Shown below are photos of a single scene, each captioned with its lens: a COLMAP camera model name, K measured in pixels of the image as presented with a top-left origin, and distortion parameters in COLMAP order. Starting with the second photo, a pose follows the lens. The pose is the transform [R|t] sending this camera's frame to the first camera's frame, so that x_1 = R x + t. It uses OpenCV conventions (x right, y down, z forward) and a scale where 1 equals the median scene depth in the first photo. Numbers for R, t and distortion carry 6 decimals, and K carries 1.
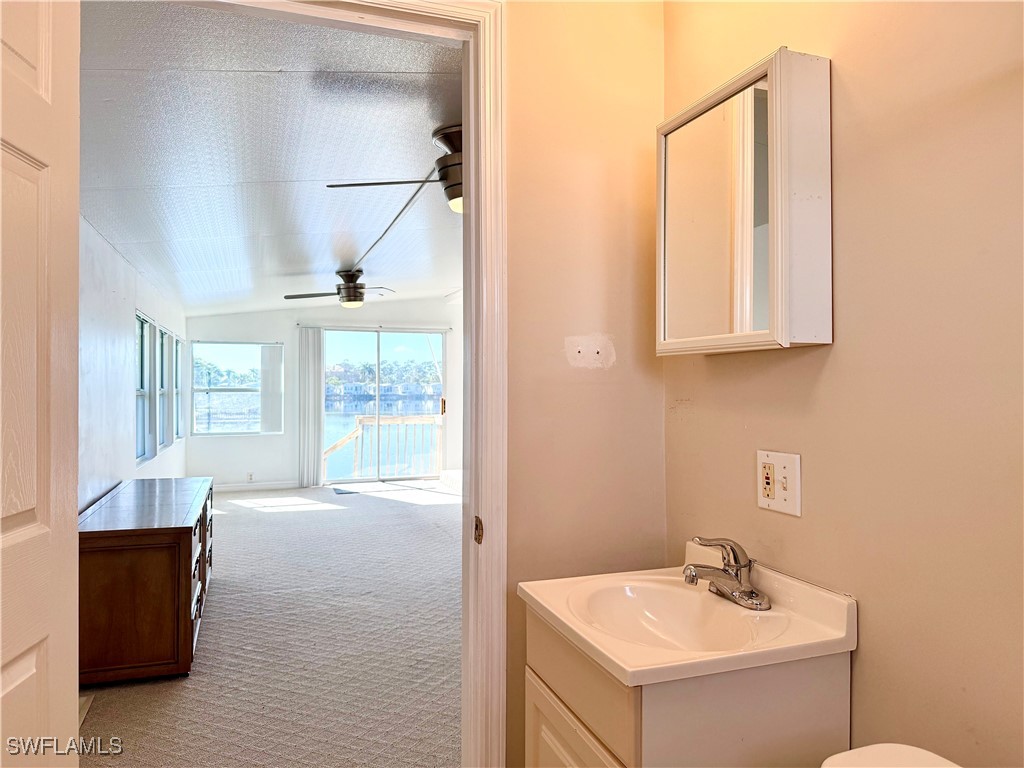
lens RADIAL K [[726.8, 0, 513.5], [0, 726.8, 367.7], [0, 0, 1]] dist [0.041478, -0.001061]
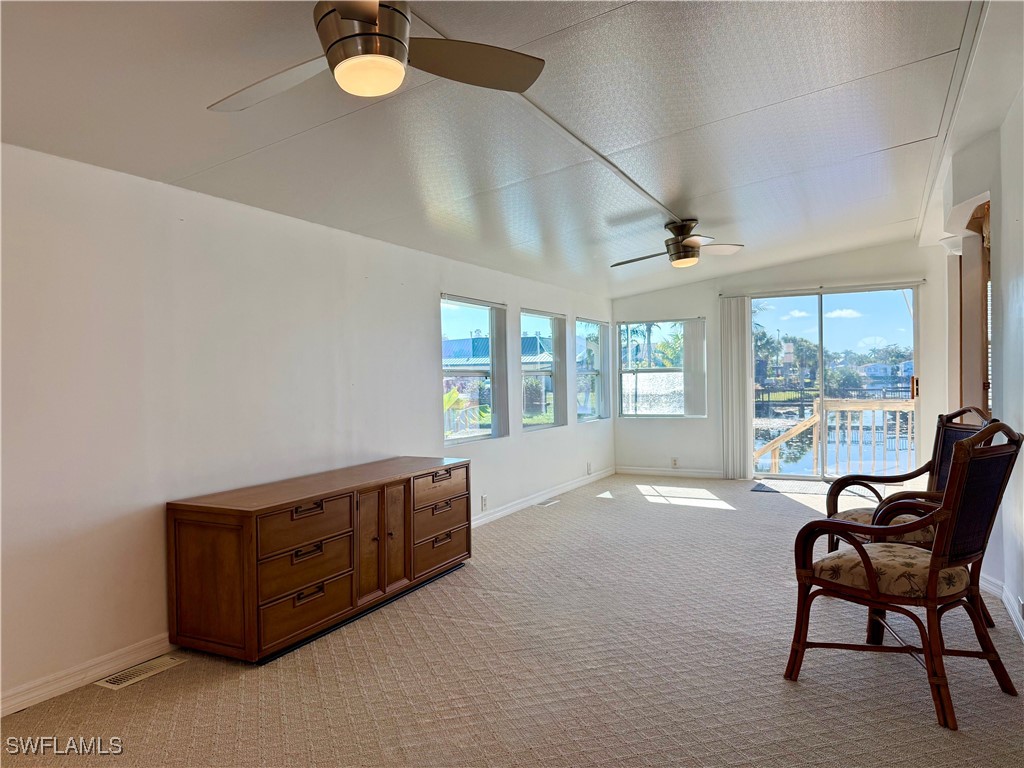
lens RADIAL K [[723.1, 0, 512.0], [0, 723.1, 384.0], [0, 0, 1]] dist [0.087829, -0.091935]
pose [[0.694156, -0.005620, -0.719803, 0.171373], [0.039029, 0.998792, 0.029841, 0.012946], [0.718766, -0.048807, 0.693537, 0.211298]]
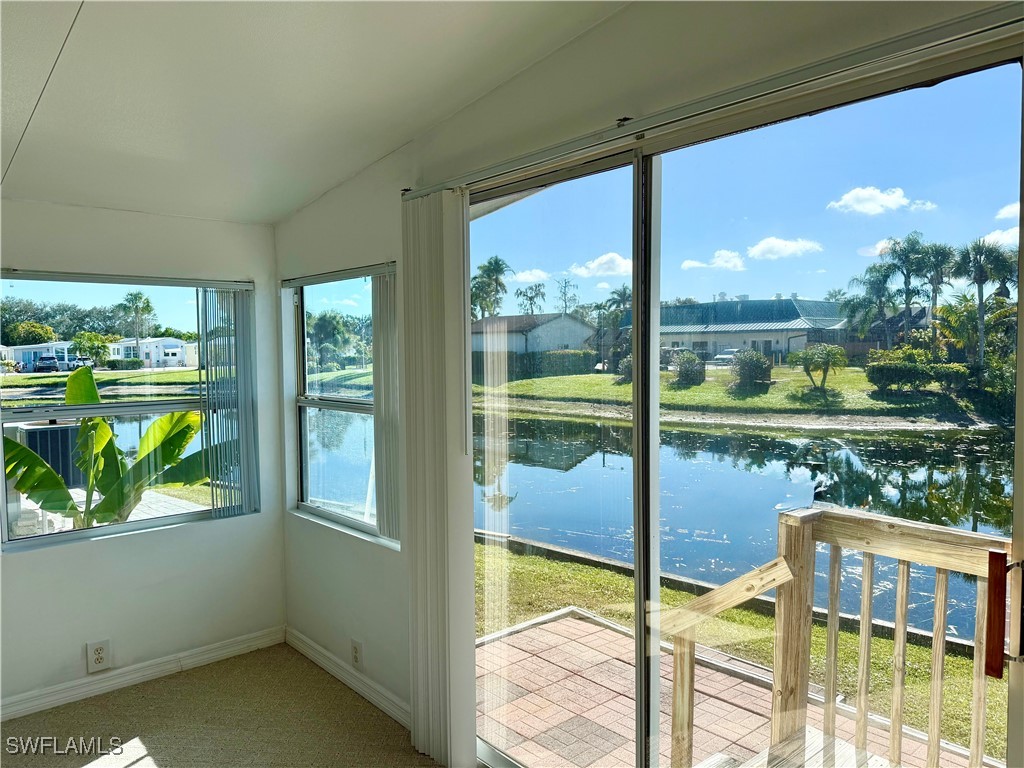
lens RADIAL K [[723.1, 0, 512.0], [0, 723.1, 384.0], [0, 0, 1]] dist [0.087829, -0.091935]
pose [[0.376470, 0.048546, -0.925156, -0.011349], [0.031993, 0.997349, 0.065353, -0.001392], [0.925876, -0.054201, 0.373919, 0.964957]]
